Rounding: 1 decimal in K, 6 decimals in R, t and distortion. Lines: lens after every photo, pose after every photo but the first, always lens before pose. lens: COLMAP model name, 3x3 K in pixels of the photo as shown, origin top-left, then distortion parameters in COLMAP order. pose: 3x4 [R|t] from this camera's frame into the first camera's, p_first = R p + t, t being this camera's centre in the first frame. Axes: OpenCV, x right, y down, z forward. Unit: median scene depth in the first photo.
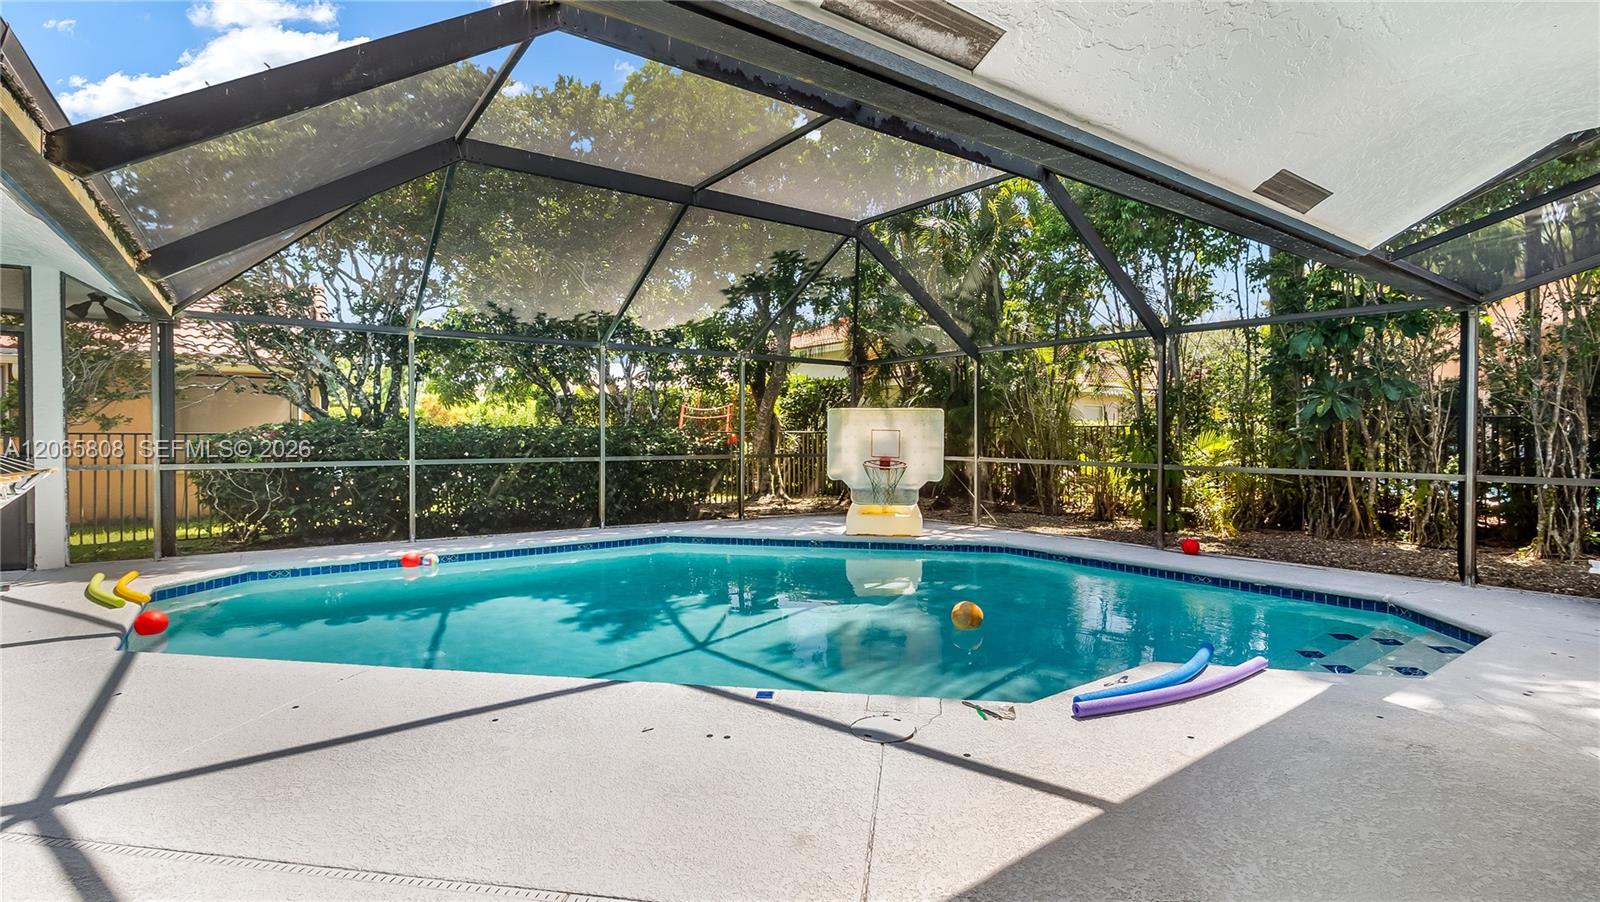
lens RADIAL K [[739.6, 0, 800.8], [0, 739.6, 442.8], [0, 0, 1]] dist [-0.000332, 0.000048]
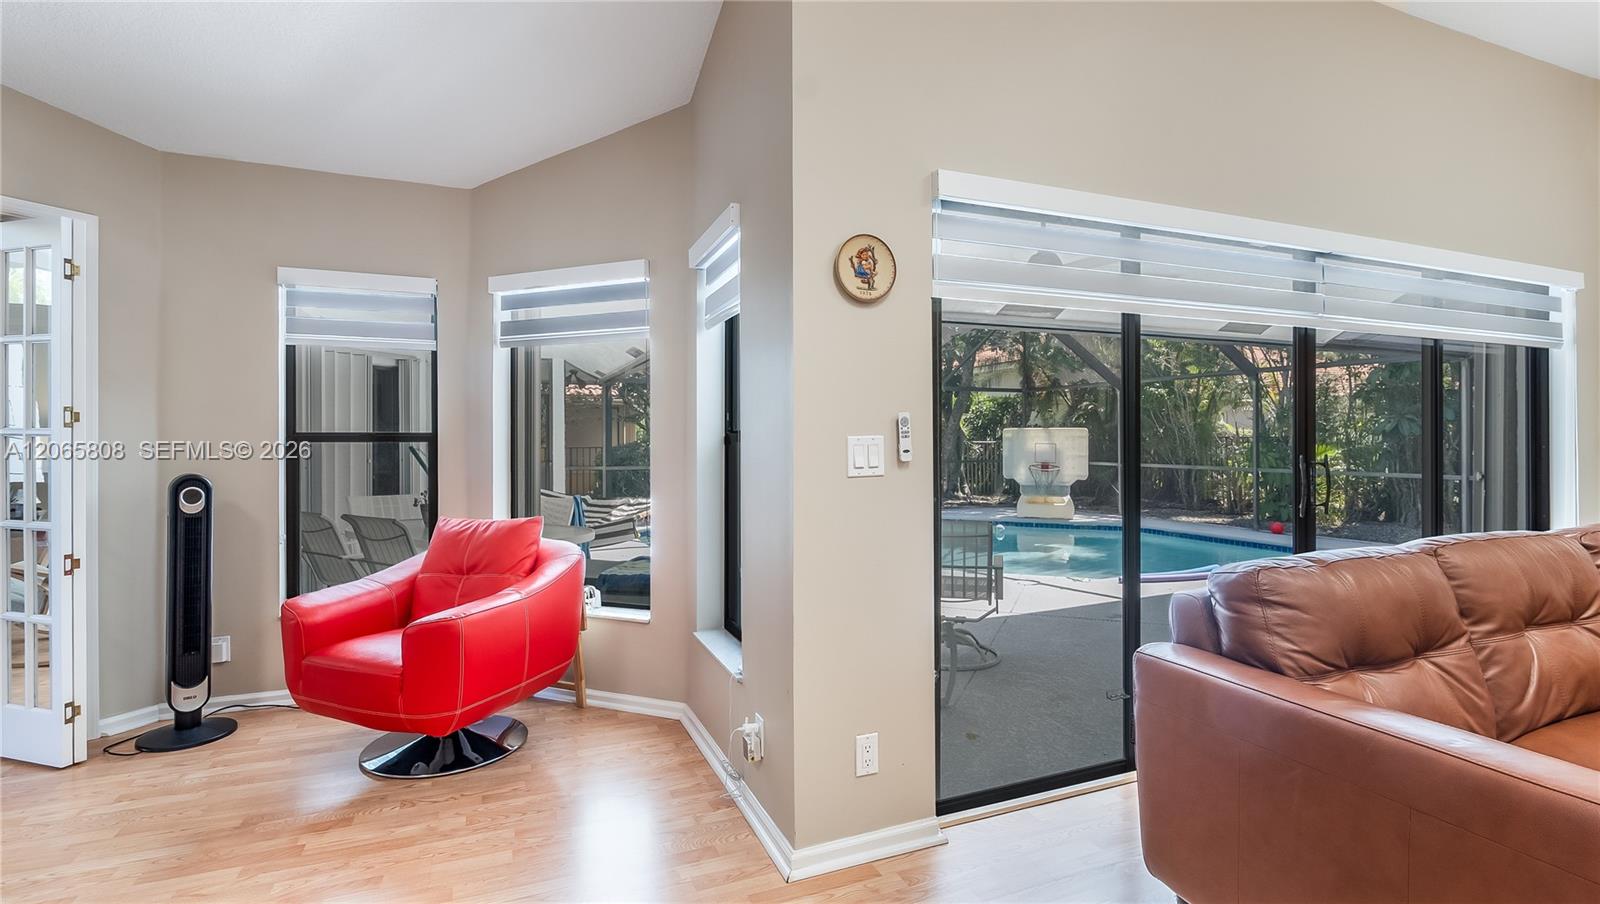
lens RADIAL K [[739.6, 0, 800.8], [0, 739.6, 443.8], [0, 0, 1]] dist [-0.000332, 0.000048]
pose [[0.972432, -0.004066, -0.233151, -0.010319], [0.002775, 0.999979, -0.005866, -0.008904], [0.233170, 0.005057, 0.972423, -0.467559]]
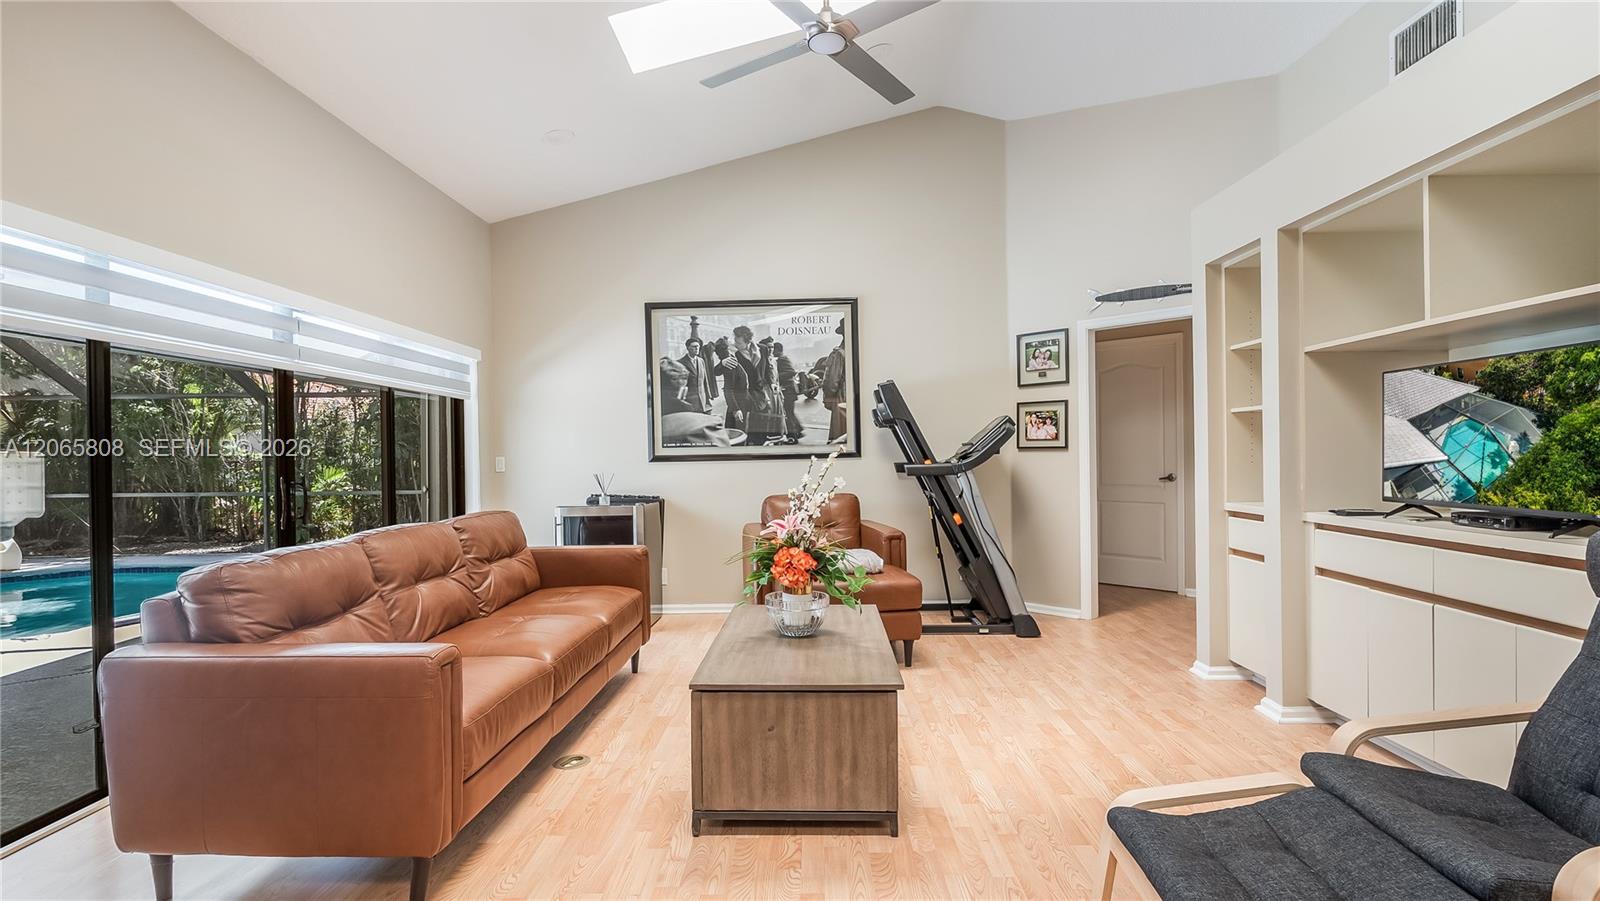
lens RADIAL K [[742.7, 0, 802.6], [0, 742.7, 457.7], [0, 0, 1]] dist [-0.002226, -0.000034]
pose [[0.595778, -0.012500, 0.803052, -0.021388], [0.023183, 0.999730, -0.001639, -0.008512], [-0.802815, 0.019594, 0.595907, -0.551355]]
